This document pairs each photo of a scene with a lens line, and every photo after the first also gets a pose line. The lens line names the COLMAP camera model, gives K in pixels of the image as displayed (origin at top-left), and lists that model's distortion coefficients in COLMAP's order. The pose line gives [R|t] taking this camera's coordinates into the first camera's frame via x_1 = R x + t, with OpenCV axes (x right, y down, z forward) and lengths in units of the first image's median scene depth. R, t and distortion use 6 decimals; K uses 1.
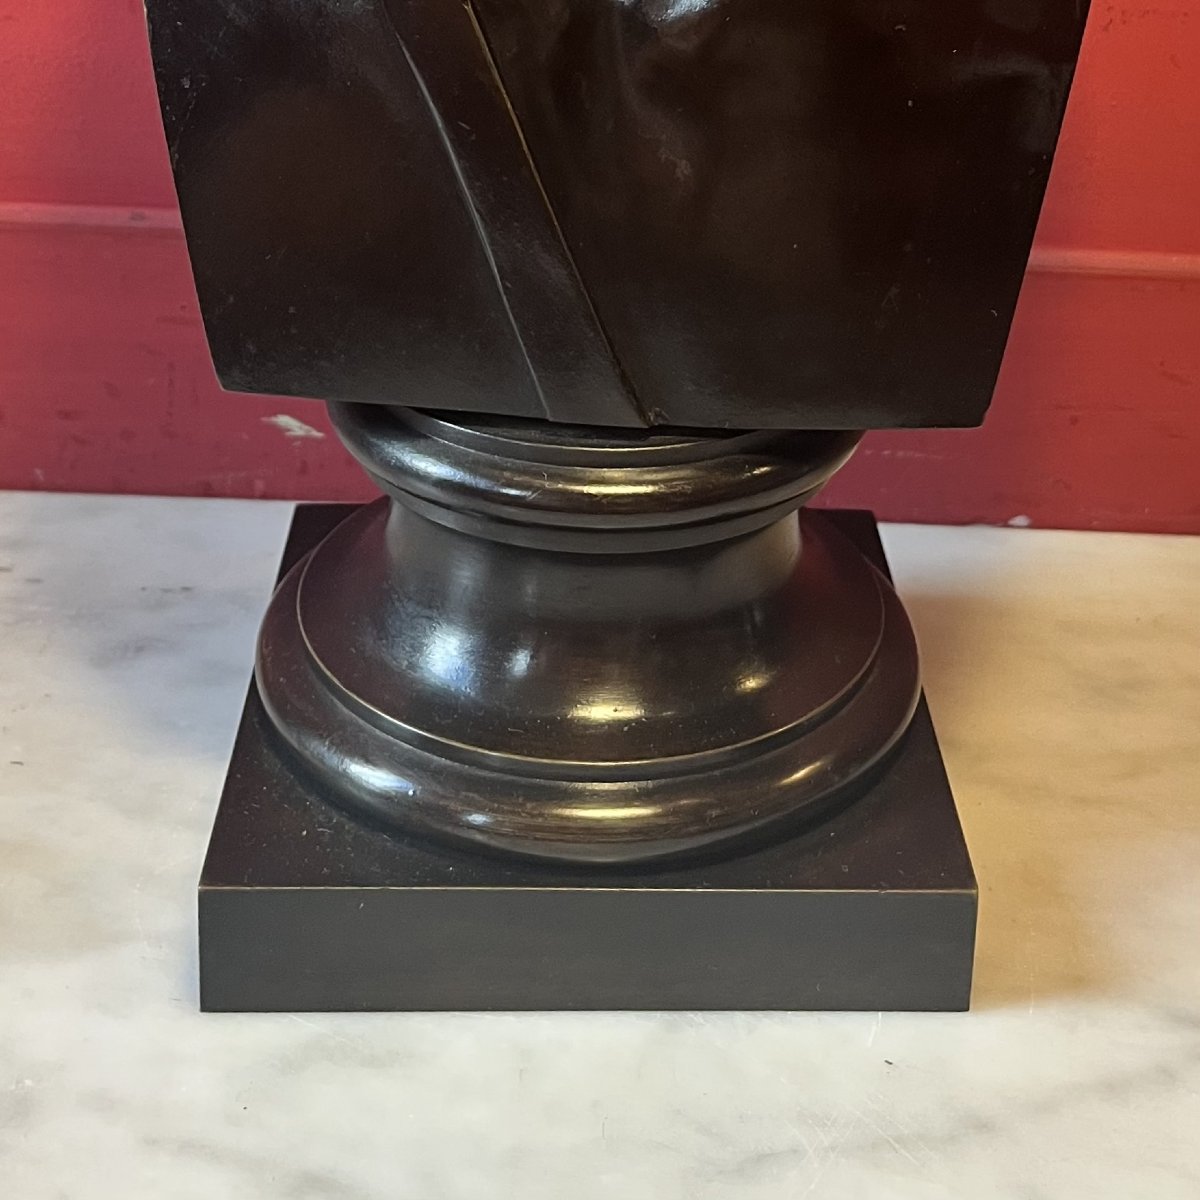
lens RADIAL K [[2048.9, 0, 594.2], [0, 2048.9, 598.6], [0, 0, 1]] dist [0.119957, 0.000000]
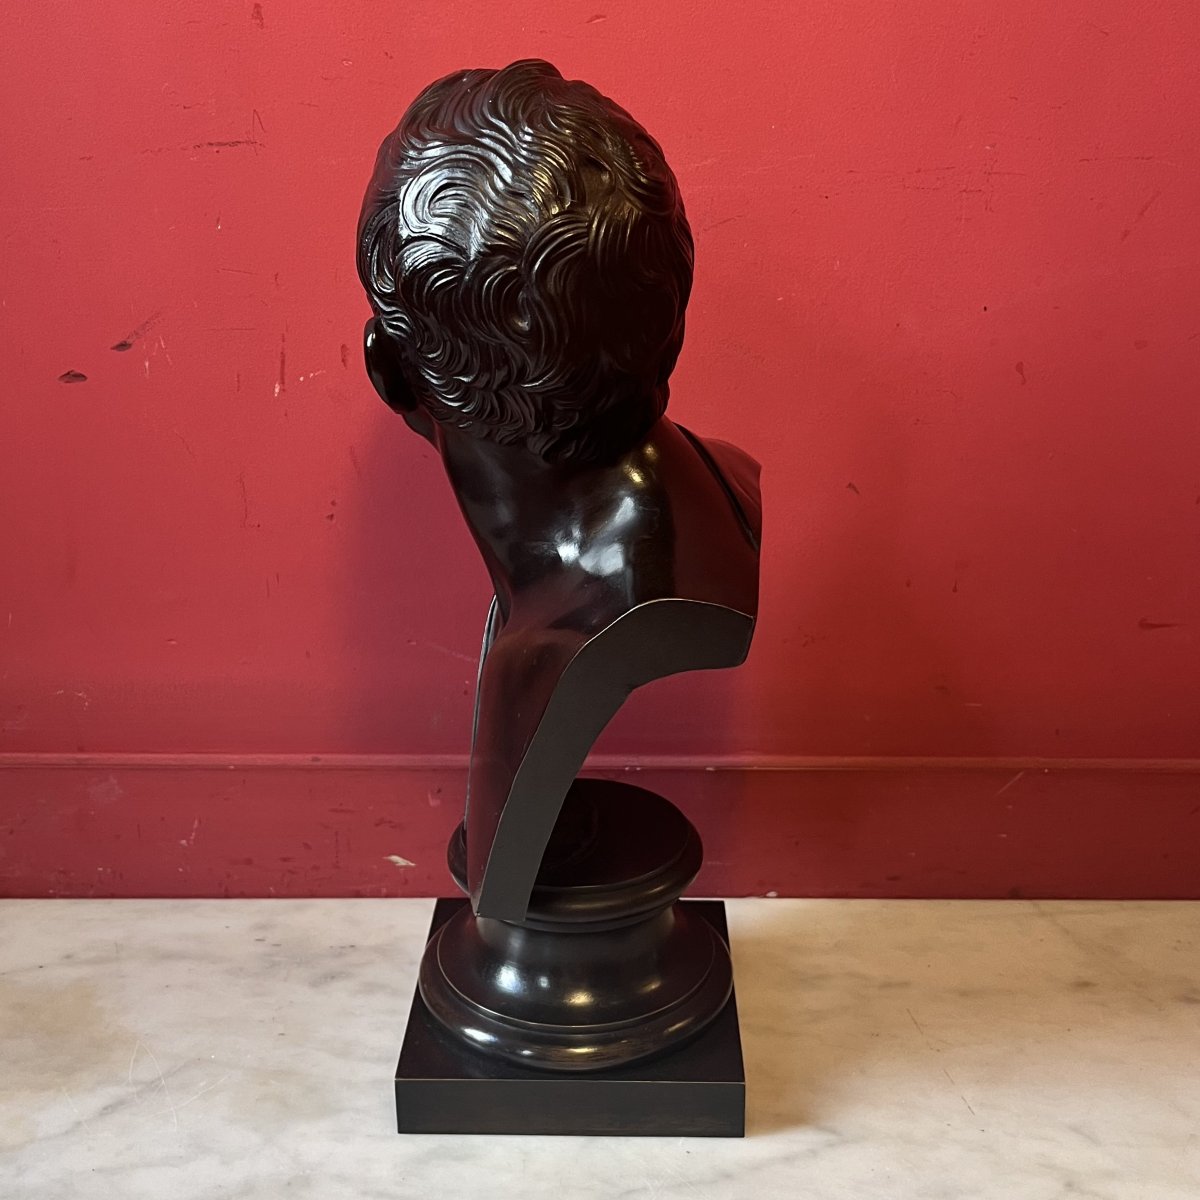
lens RADIAL K [[2048.9, 0, 571.1], [0, 2048.9, 631.7], [0, 0, 1]] dist [0.119957, 0.000000]
pose [[0.999262, -0.038060, -0.005209, 0.041096], [0.036925, 0.989040, -0.142955, -0.014026], [0.010592, 0.142657, 0.989715, -1.078181]]
